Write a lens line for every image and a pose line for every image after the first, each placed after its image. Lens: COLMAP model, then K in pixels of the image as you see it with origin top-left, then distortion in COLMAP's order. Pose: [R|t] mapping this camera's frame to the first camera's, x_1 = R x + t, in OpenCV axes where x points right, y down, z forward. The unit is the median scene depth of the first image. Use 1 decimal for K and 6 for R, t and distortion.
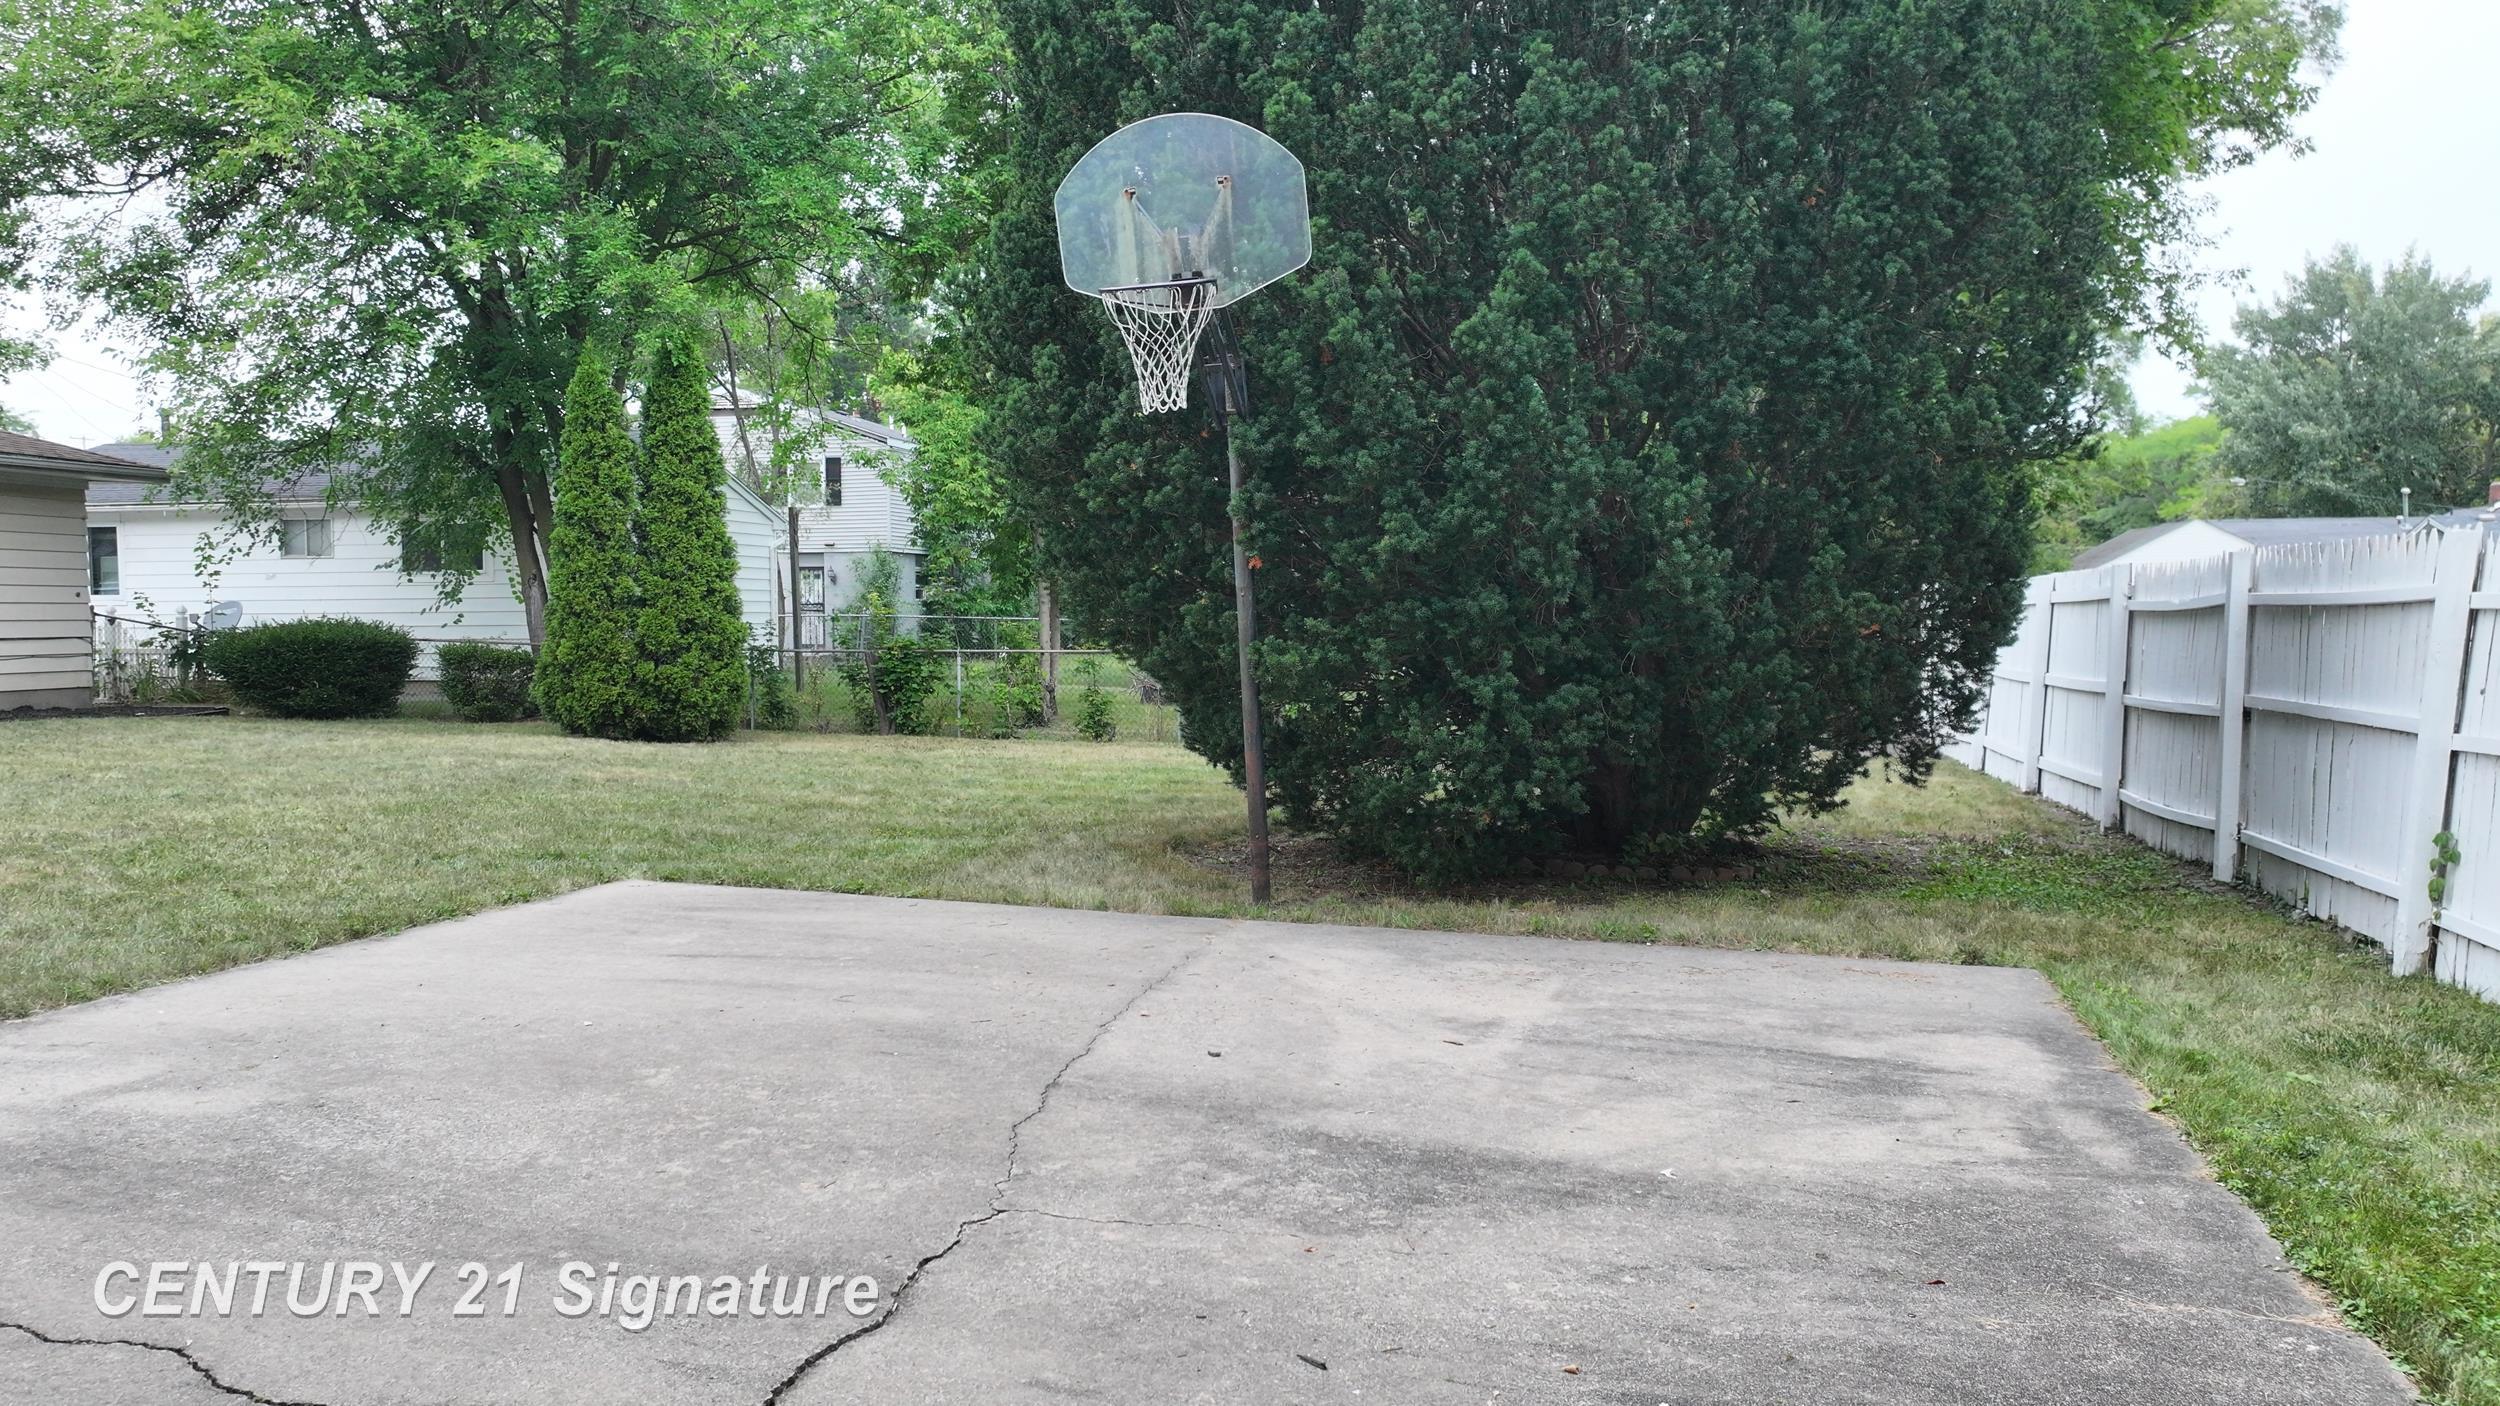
lens RADIAL K [[1755.2, 0, 1240.9], [0, 1755.2, 696.7], [0, 0, 1]] dist [-0.004943, 0.020266]
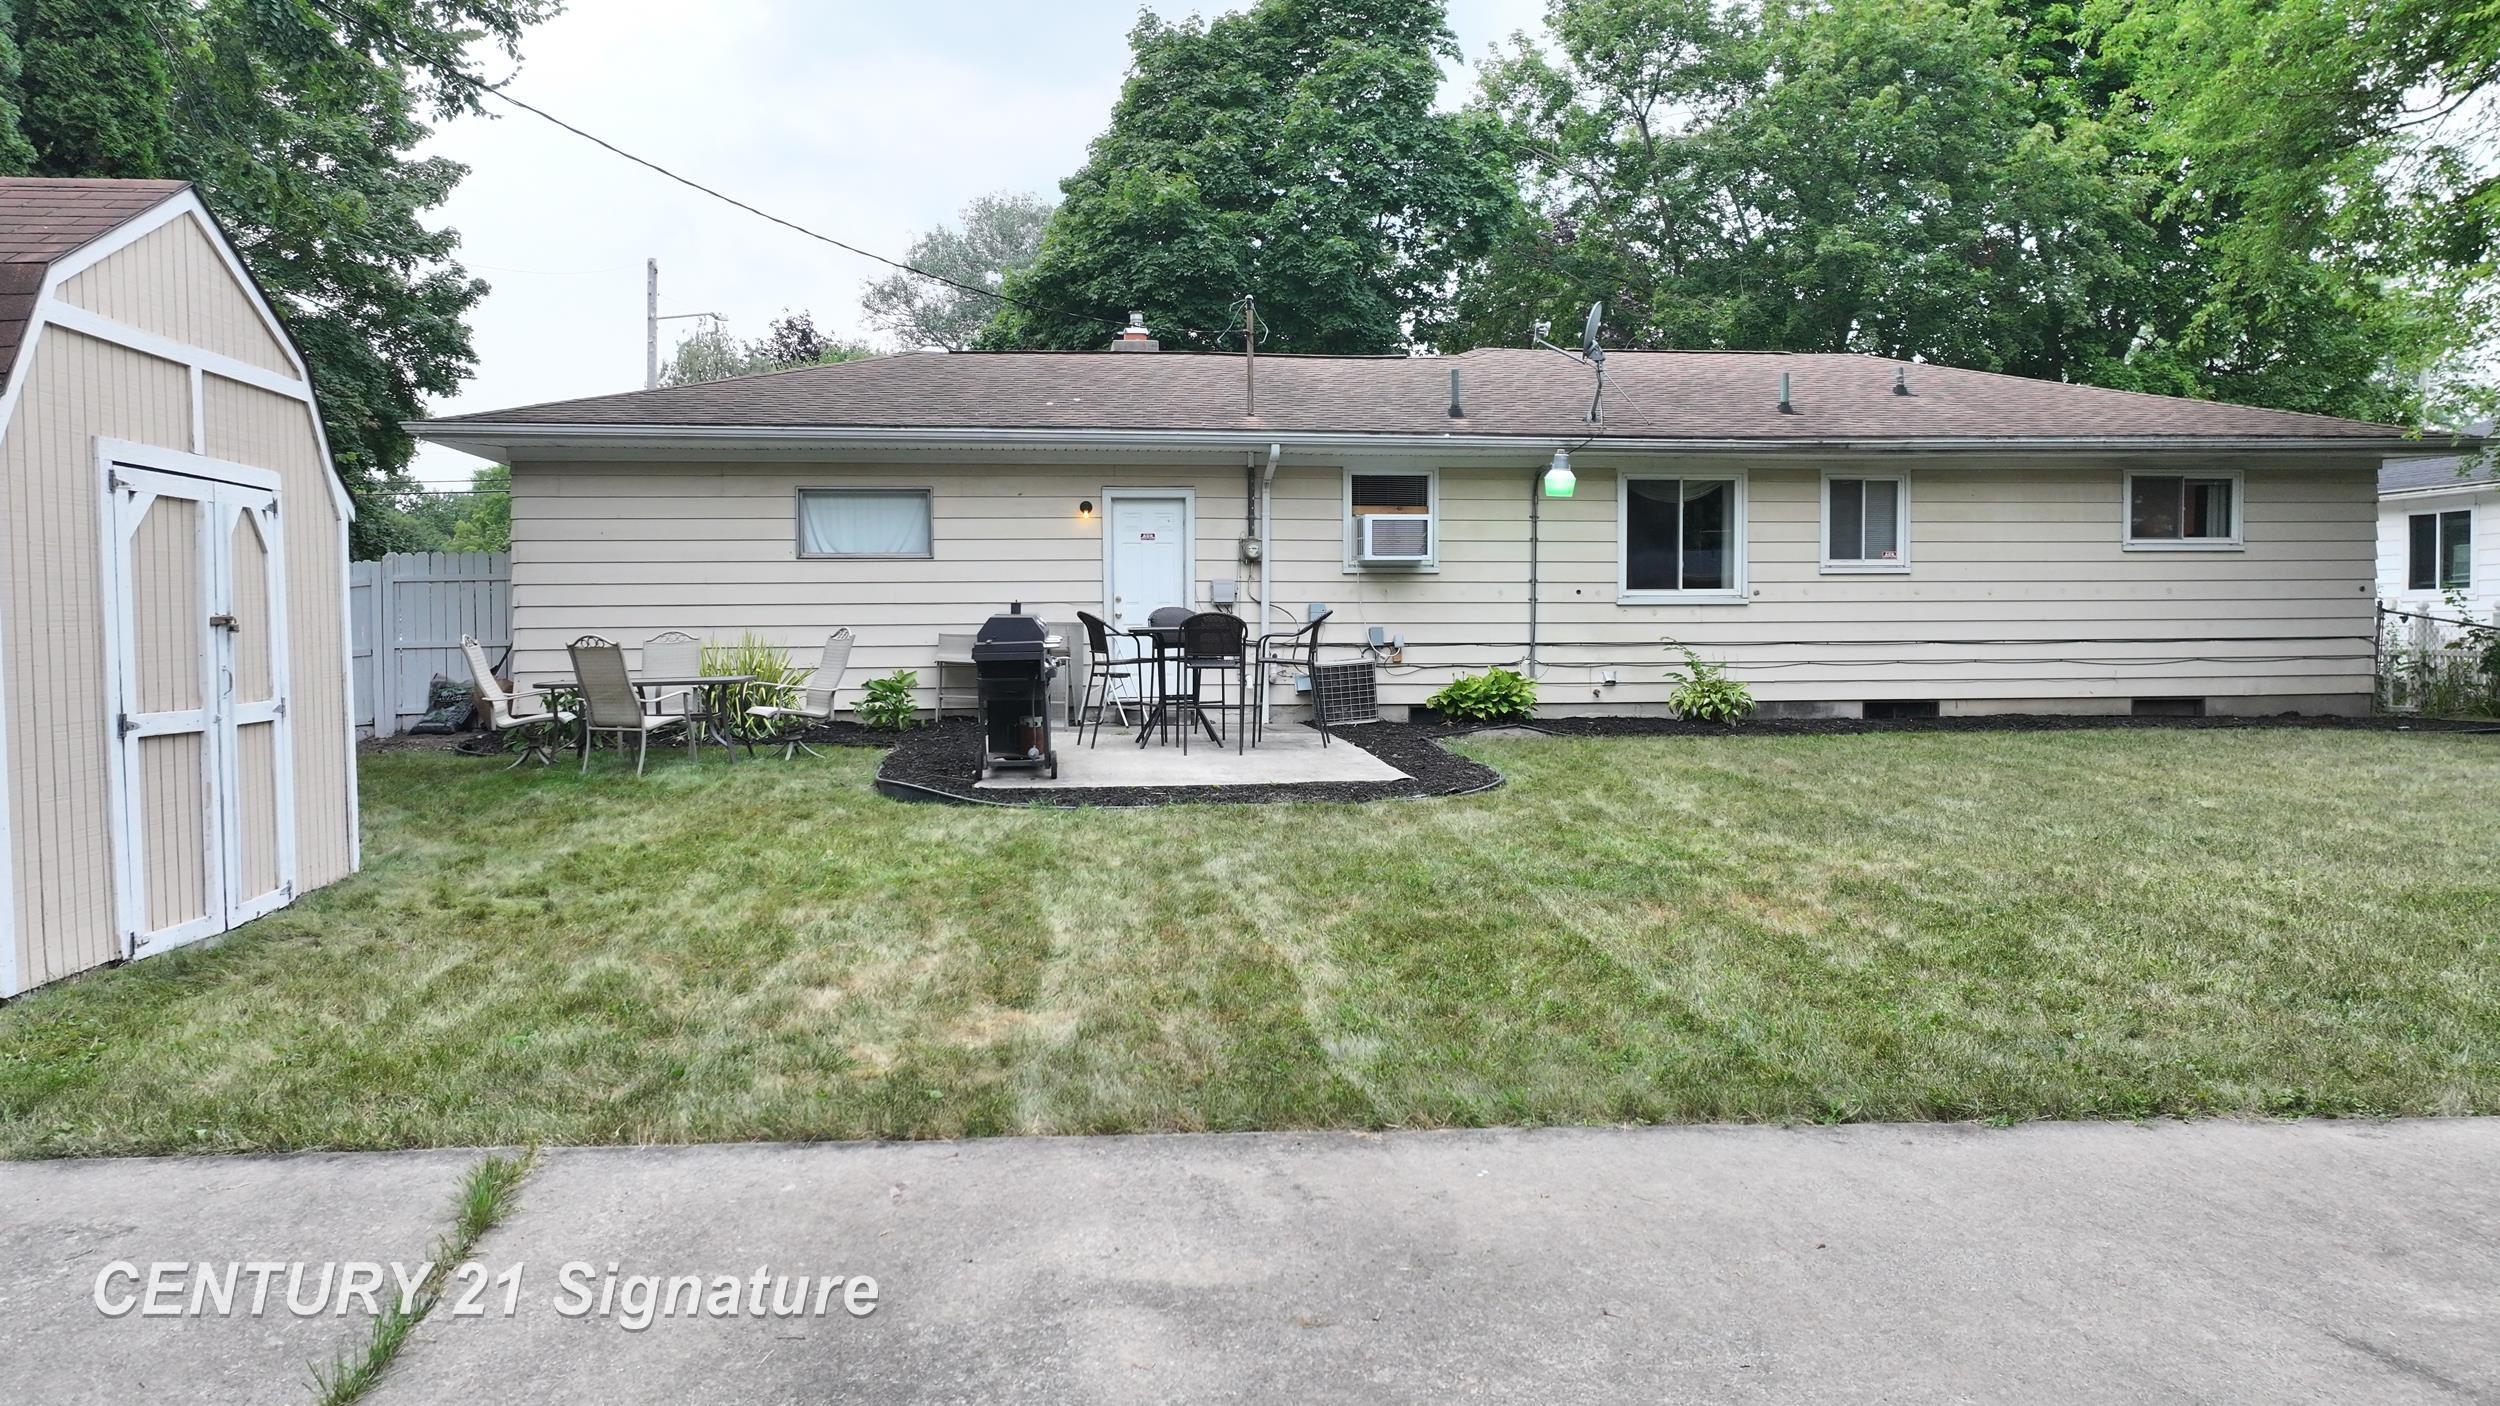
lens RADIAL K [[1755.2, 0, 1242.4], [0, 1755.2, 699.1], [0, 0, 1]] dist [-0.004943, 0.020266]
pose [[0.310927, 0.039785, -0.949601, 0.005735], [-0.037101, 0.998870, 0.029702, -0.008835], [0.949709, 0.025996, 0.312052, 0.210615]]
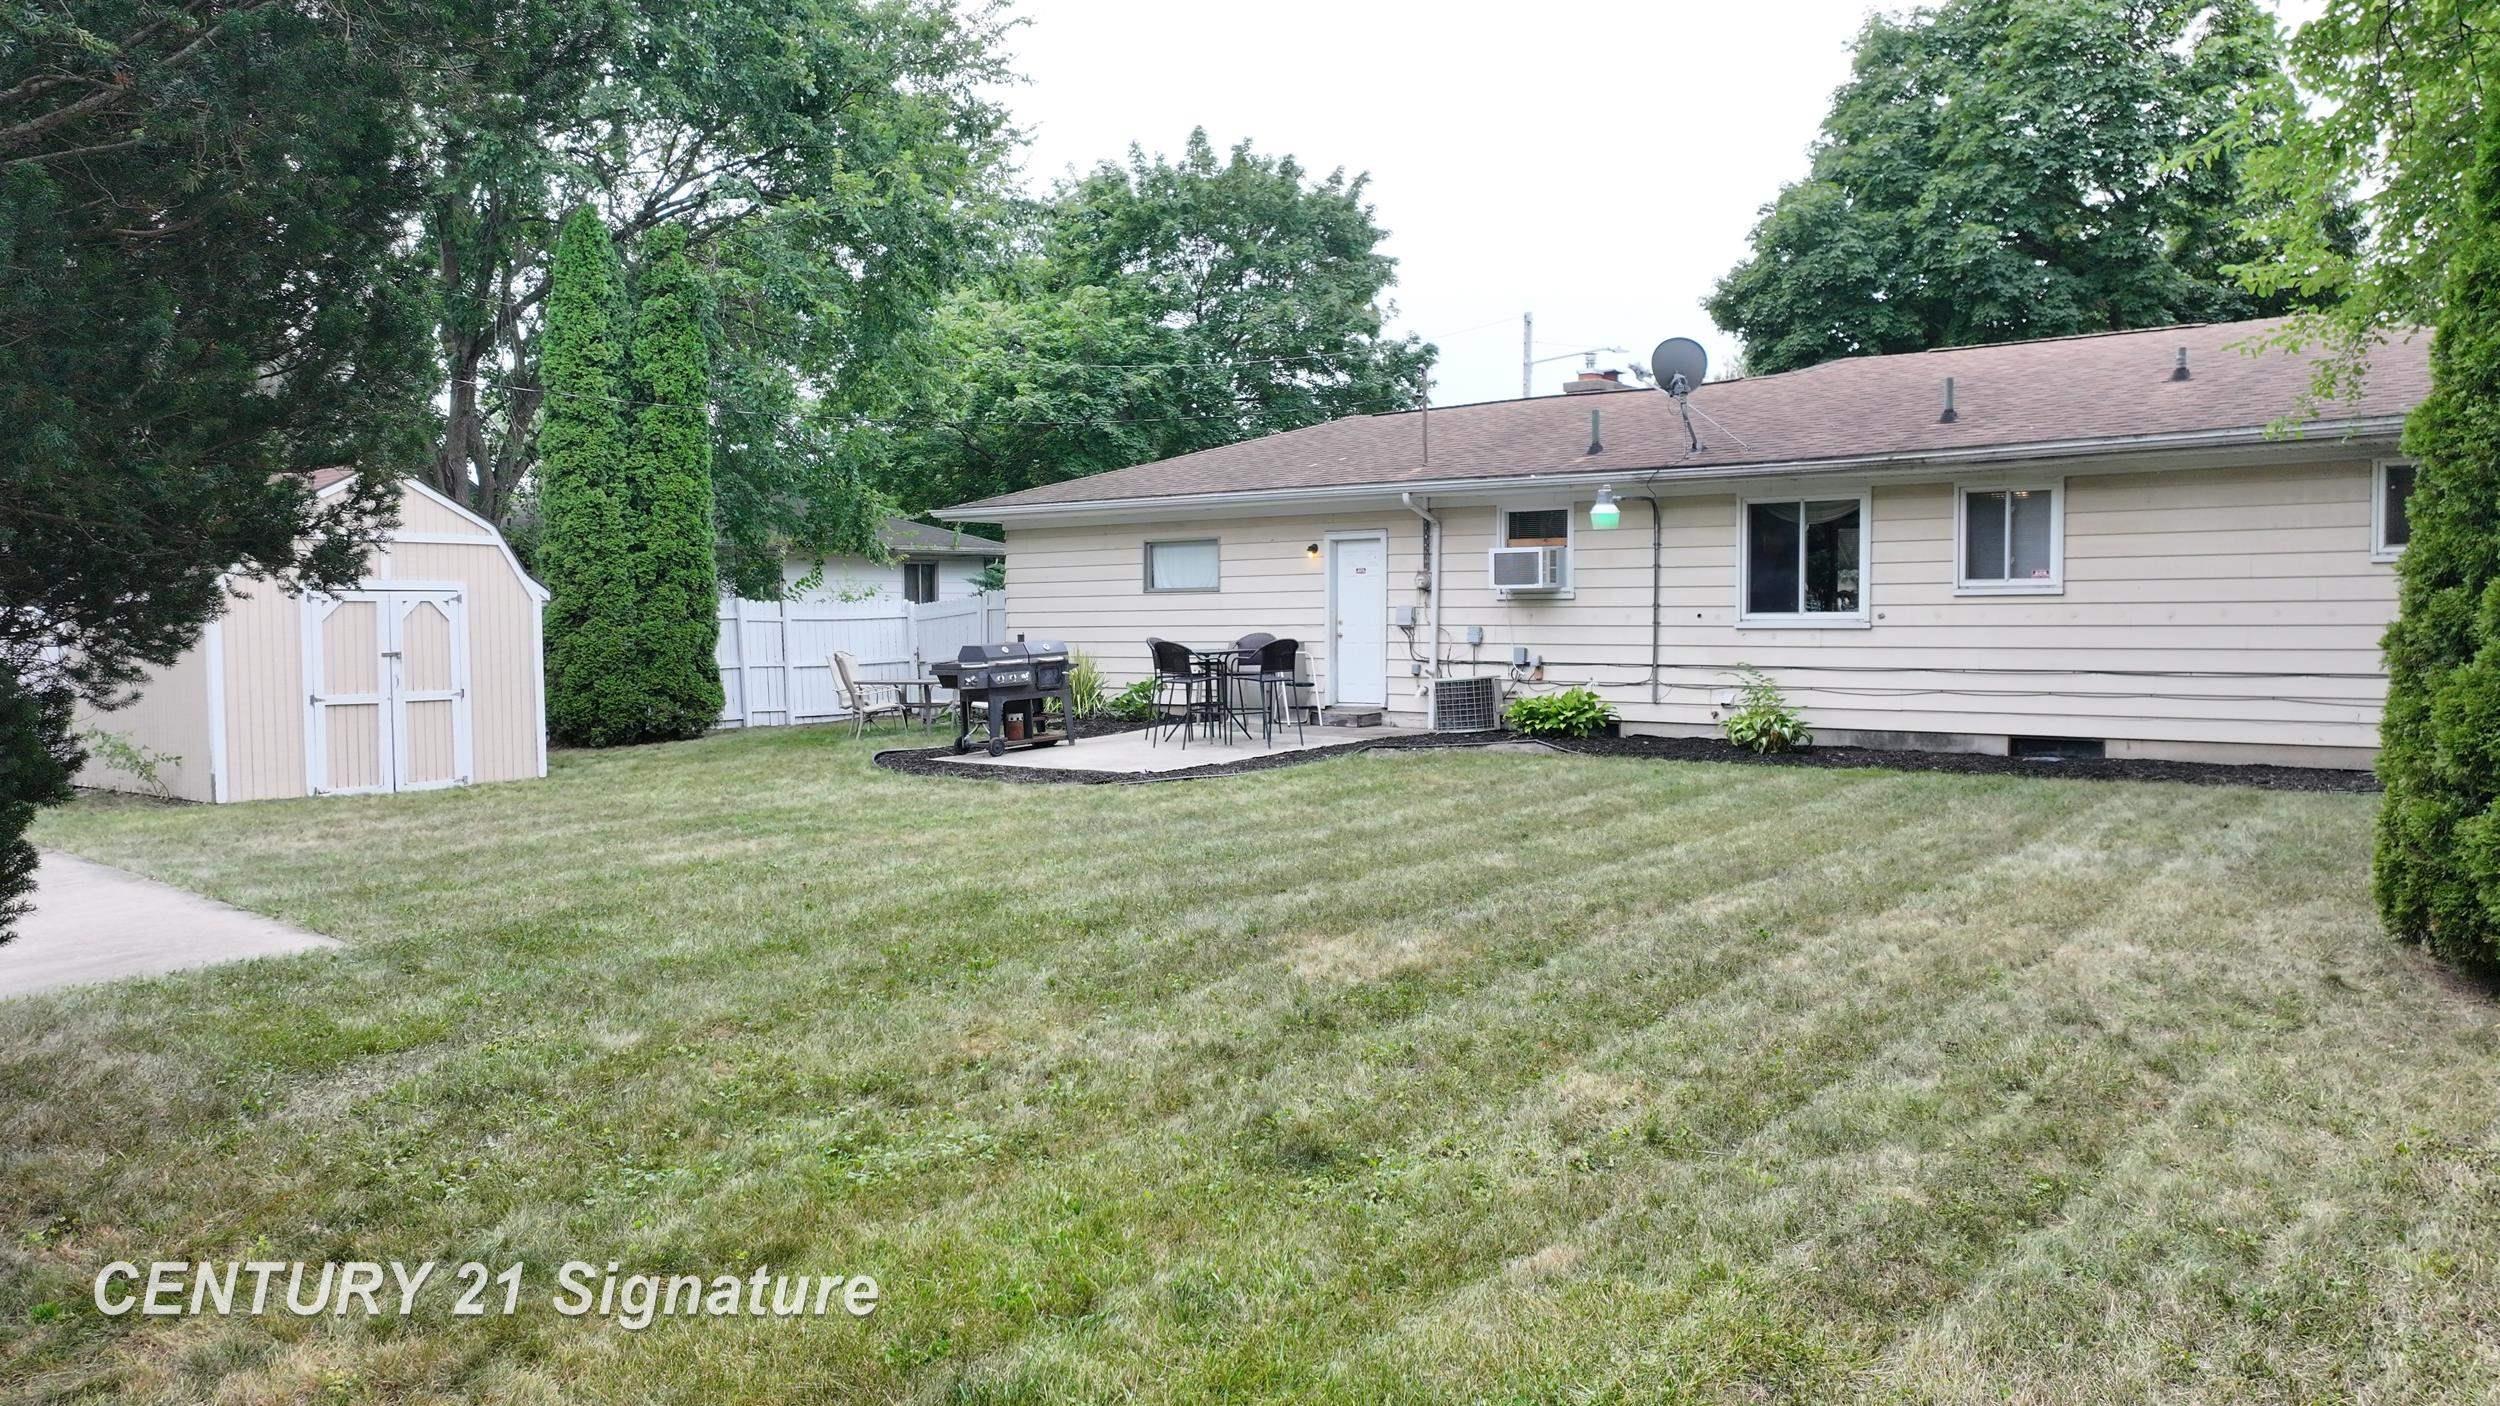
lens RADIAL K [[1755.2, 0, 1256.0], [0, 1755.2, 691.9], [0, 0, 1]] dist [-0.004943, 0.020266]
pose [[-0.447411, 0.042934, -0.893297, 0.139793], [-0.032614, 0.997399, 0.064272, -0.056821], [0.893734, 0.057890, -0.444847, 0.881675]]
